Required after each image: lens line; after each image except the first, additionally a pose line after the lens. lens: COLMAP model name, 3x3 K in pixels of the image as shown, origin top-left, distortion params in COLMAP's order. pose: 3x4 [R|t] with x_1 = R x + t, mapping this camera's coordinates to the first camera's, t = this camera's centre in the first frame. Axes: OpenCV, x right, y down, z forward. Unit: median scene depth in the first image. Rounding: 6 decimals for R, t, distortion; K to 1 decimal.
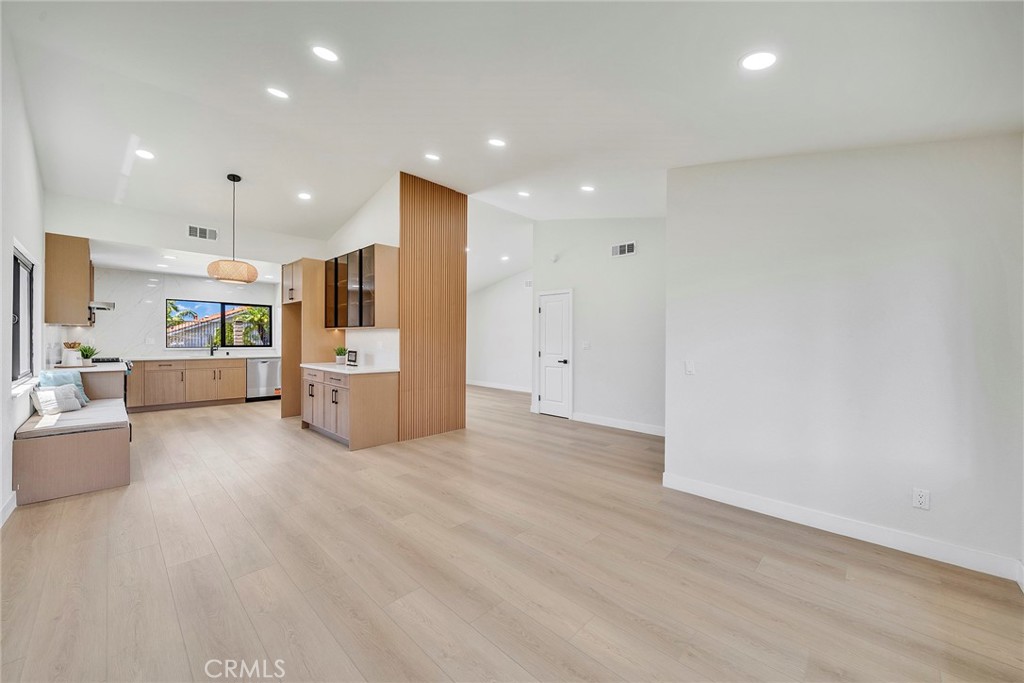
lens RADIAL K [[372.3, 0, 487.2], [0, 372.3, 345.0], [0, 0, 1]] dist [0.003887, 0.000131]
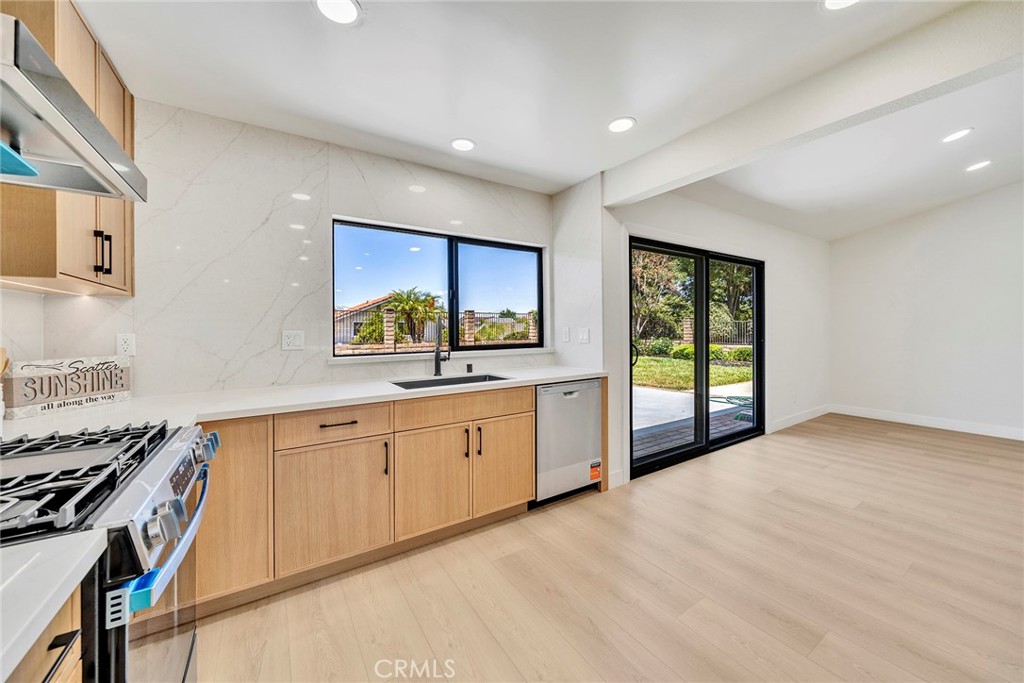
lens RADIAL K [[372.3, 0, 509.5], [0, 372.3, 334.9], [0, 0, 1]] dist [0.003887, 0.000131]
pose [[0.973901, -0.012631, -0.226622, -0.618922], [0.012935, 0.999916, -0.000144, -0.010983], [0.226605, -0.002791, 0.973983, 0.696306]]
